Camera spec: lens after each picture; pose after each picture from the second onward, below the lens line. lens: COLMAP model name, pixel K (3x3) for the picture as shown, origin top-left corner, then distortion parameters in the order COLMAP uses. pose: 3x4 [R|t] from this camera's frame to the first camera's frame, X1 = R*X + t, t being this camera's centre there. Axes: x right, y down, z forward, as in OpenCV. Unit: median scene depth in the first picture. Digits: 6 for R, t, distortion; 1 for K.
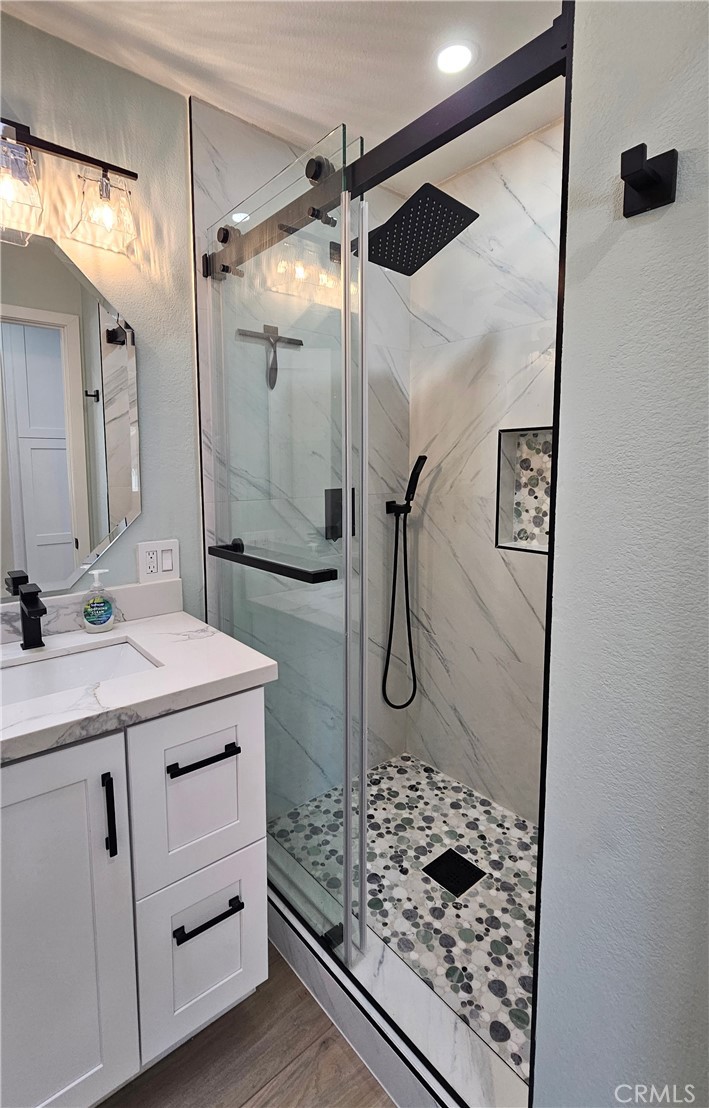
lens RADIAL K [[516.5, 0, 345.5], [0, 516.5, 525.0], [0, 0, 1]] dist [0.003391, 0.000874]
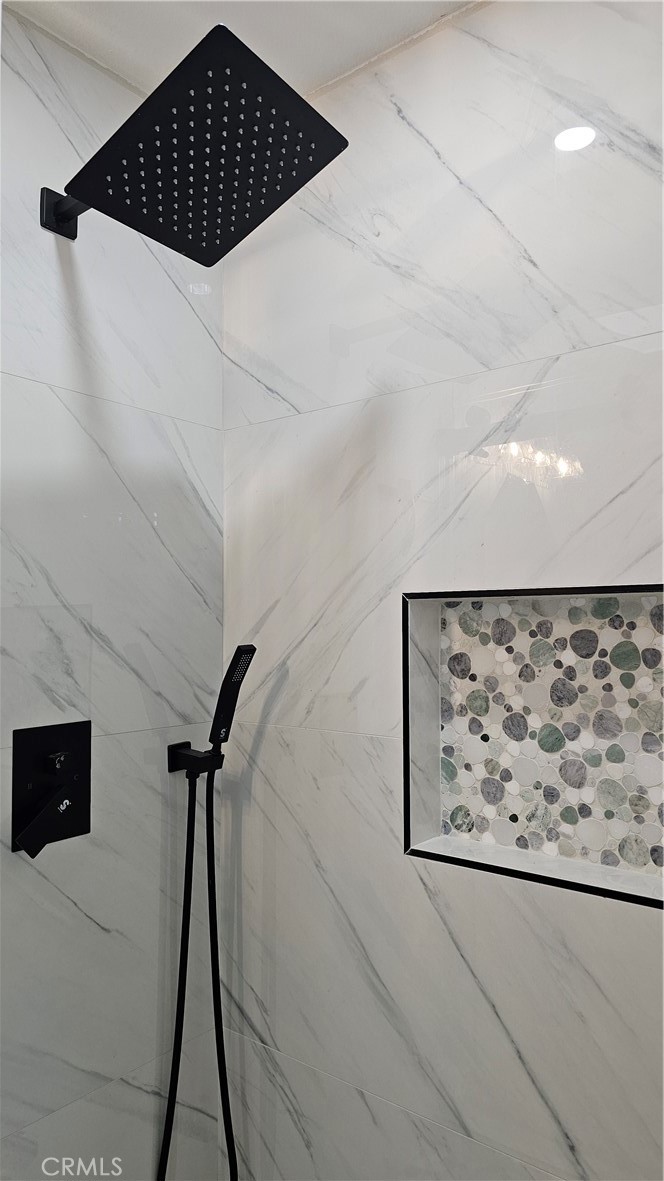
lens RADIAL K [[807.6, 0, 335.1], [0, 807.6, 592.0], [0, 0, 1]] dist [0.039460, -0.003483]
pose [[0.979742, 0.016136, 0.199612, 0.081728], [0.018369, 0.985306, -0.169807, -0.056279], [-0.199419, 0.170034, 0.965050, 0.277485]]
